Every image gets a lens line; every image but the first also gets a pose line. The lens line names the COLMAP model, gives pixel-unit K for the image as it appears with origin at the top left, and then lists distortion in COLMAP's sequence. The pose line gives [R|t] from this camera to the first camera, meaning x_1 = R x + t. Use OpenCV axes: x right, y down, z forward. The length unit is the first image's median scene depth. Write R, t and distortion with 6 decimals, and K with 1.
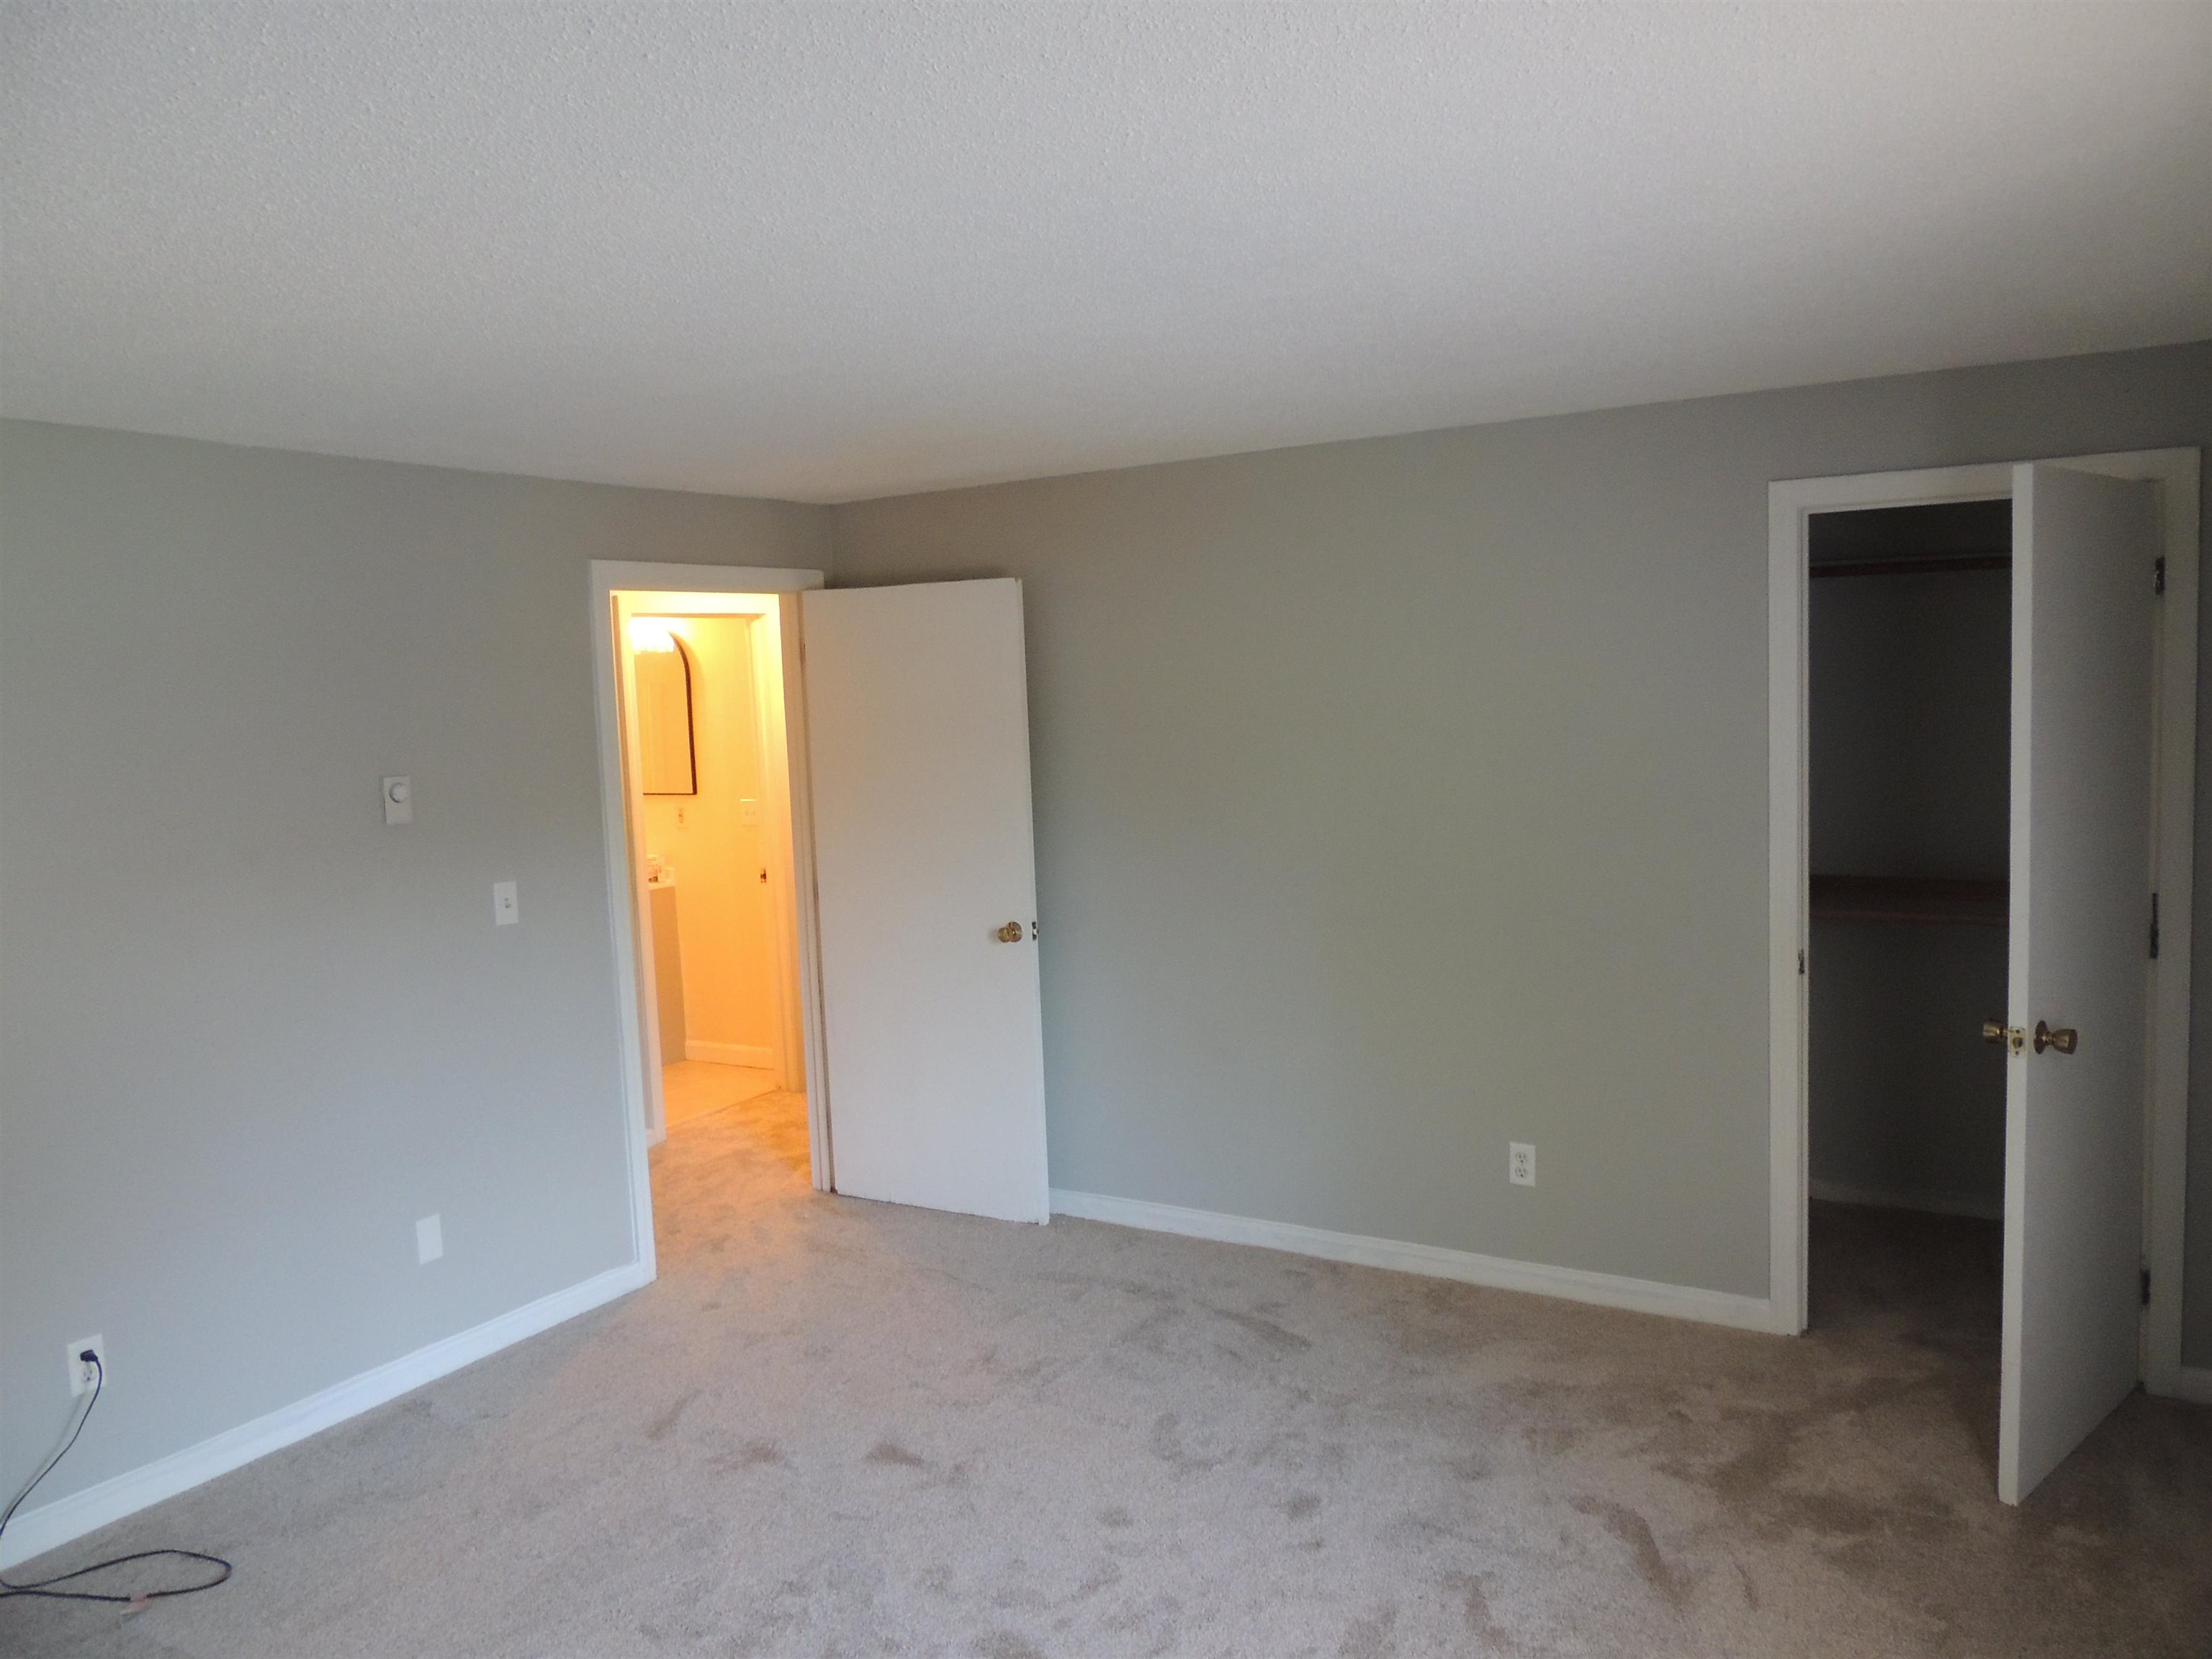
lens RADIAL K [[1578.8, 0, 1110.5], [0, 1578.8, 831.3], [0, 0, 1]] dist [-0.028233, 0.011119]
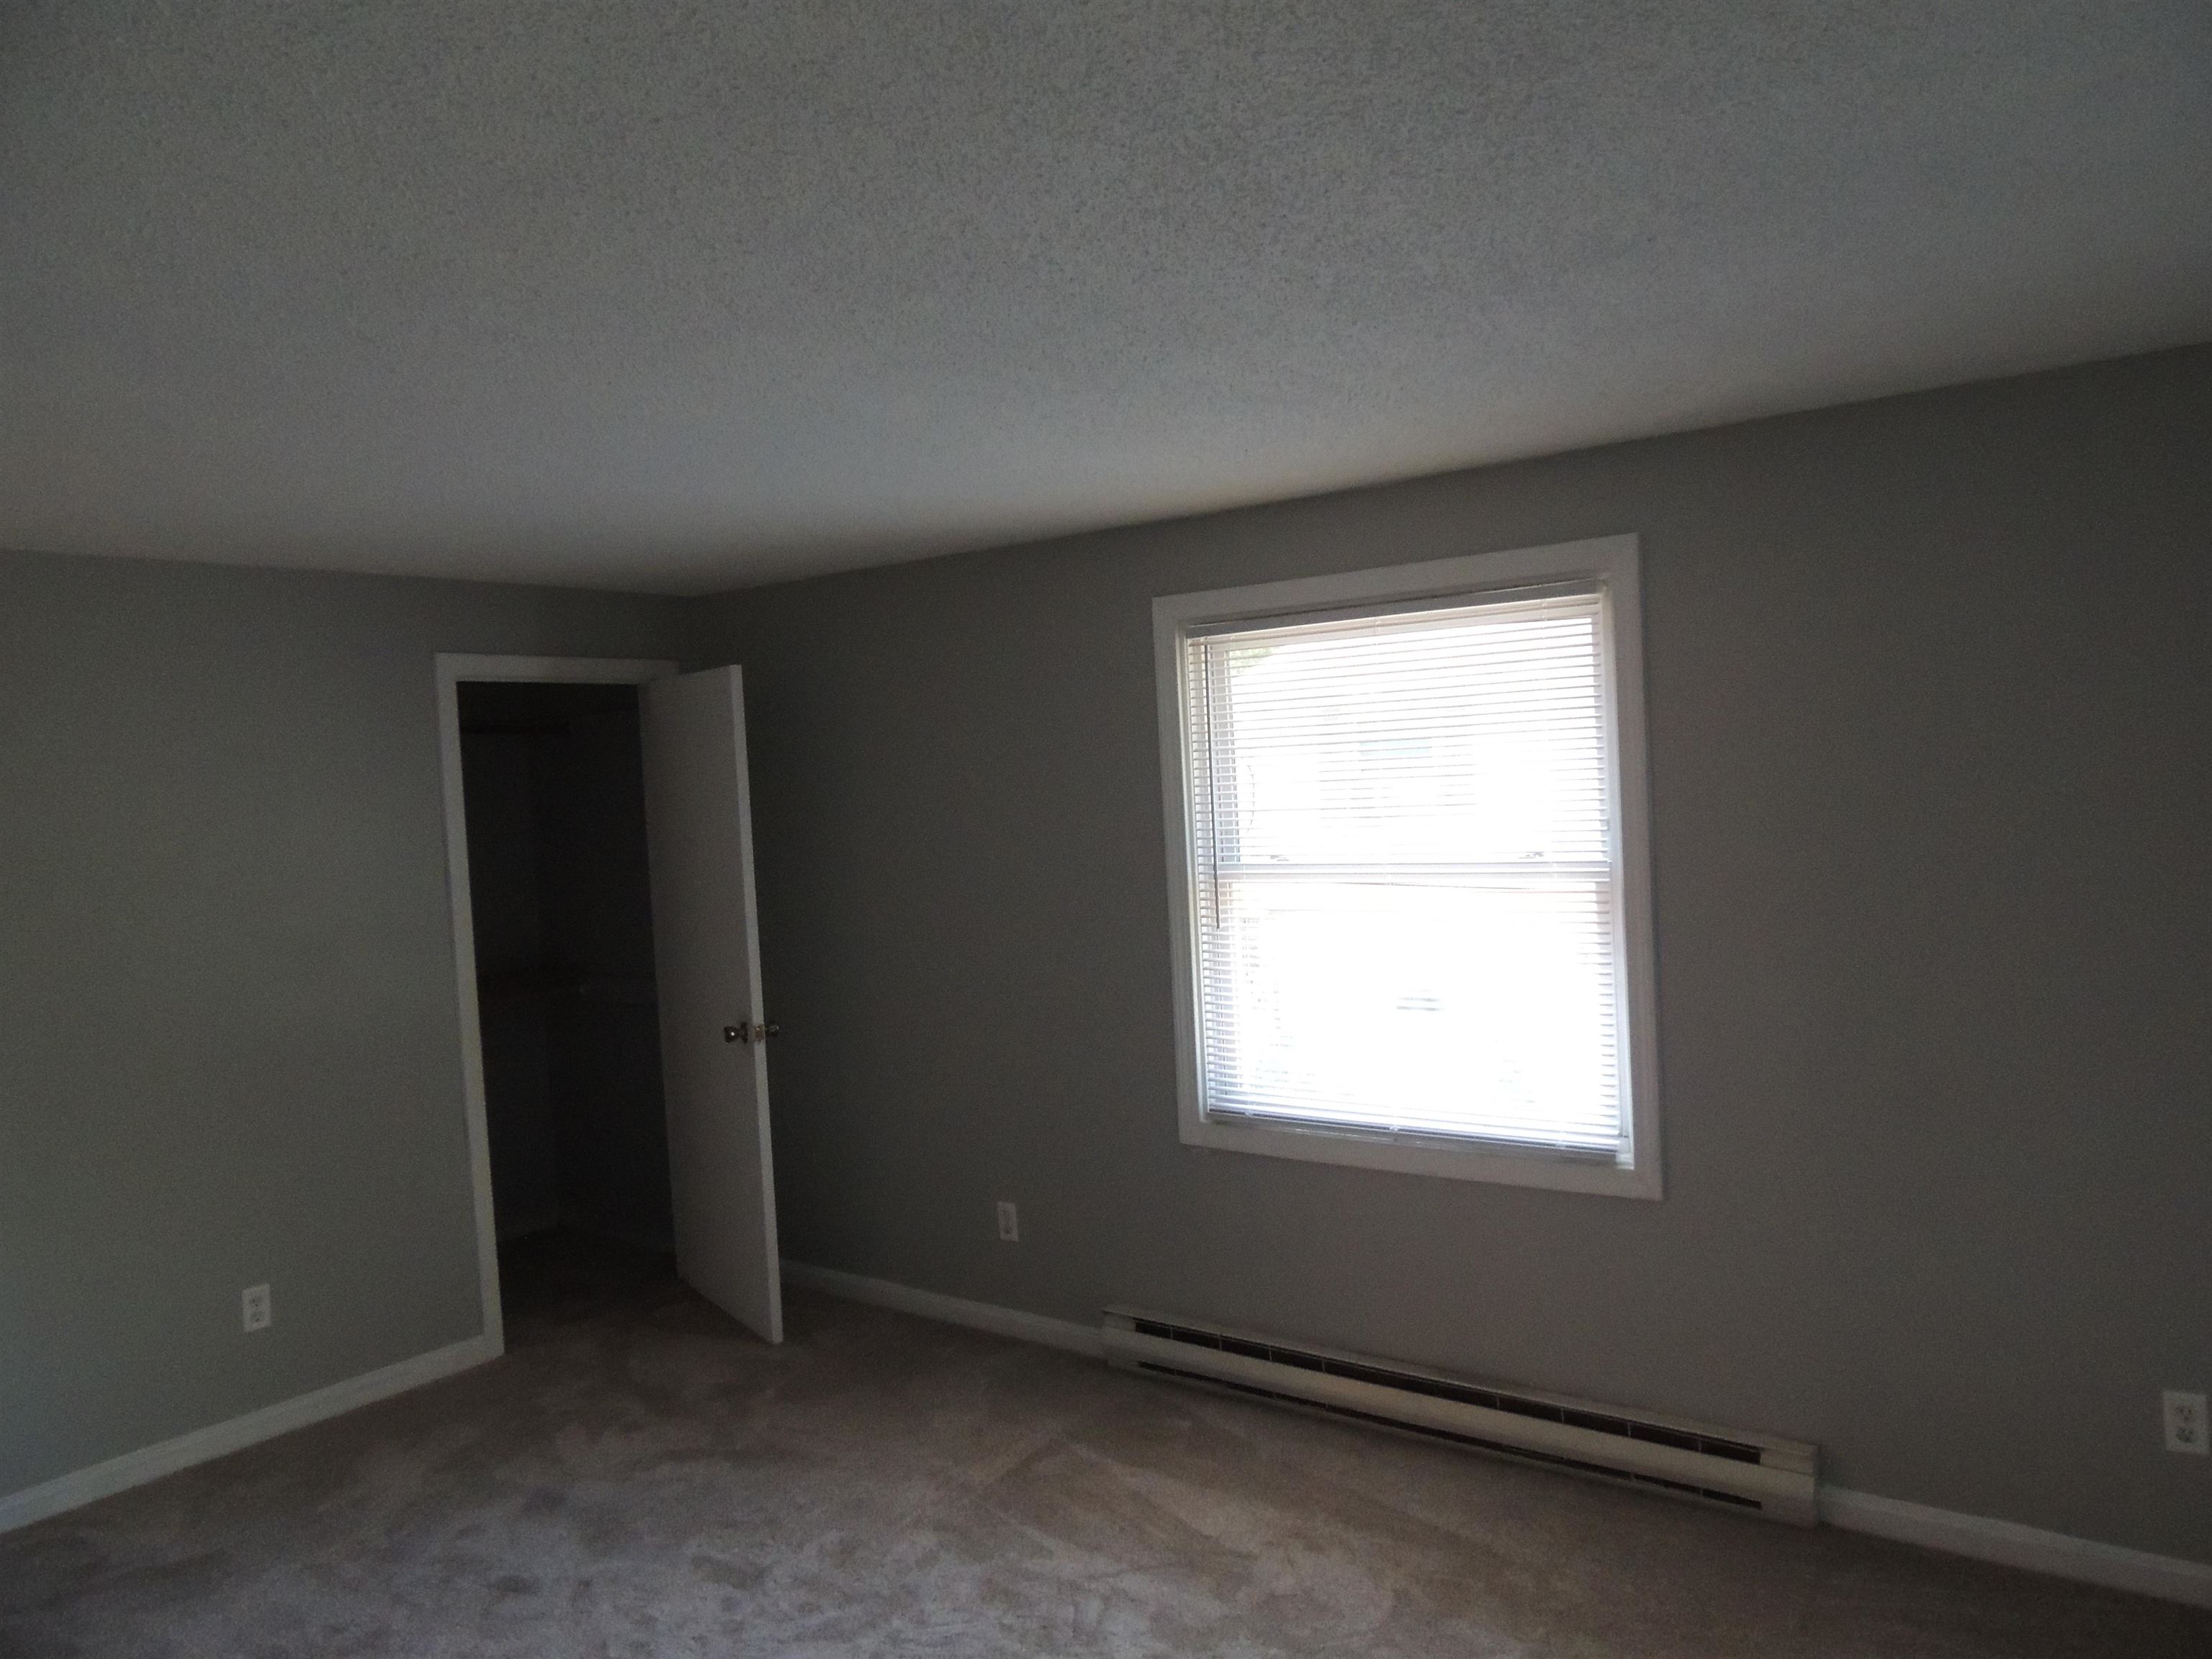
lens RADIAL K [[1578.8, 0, 1110.5], [0, 1578.8, 831.3], [0, 0, 1]] dist [-0.028233, 0.011119]
pose [[0.112690, -0.008489, 0.993594, -0.737824], [0.139945, 0.990131, -0.007413, -0.002339], [-0.983726, 0.139884, 0.112766, 0.365138]]
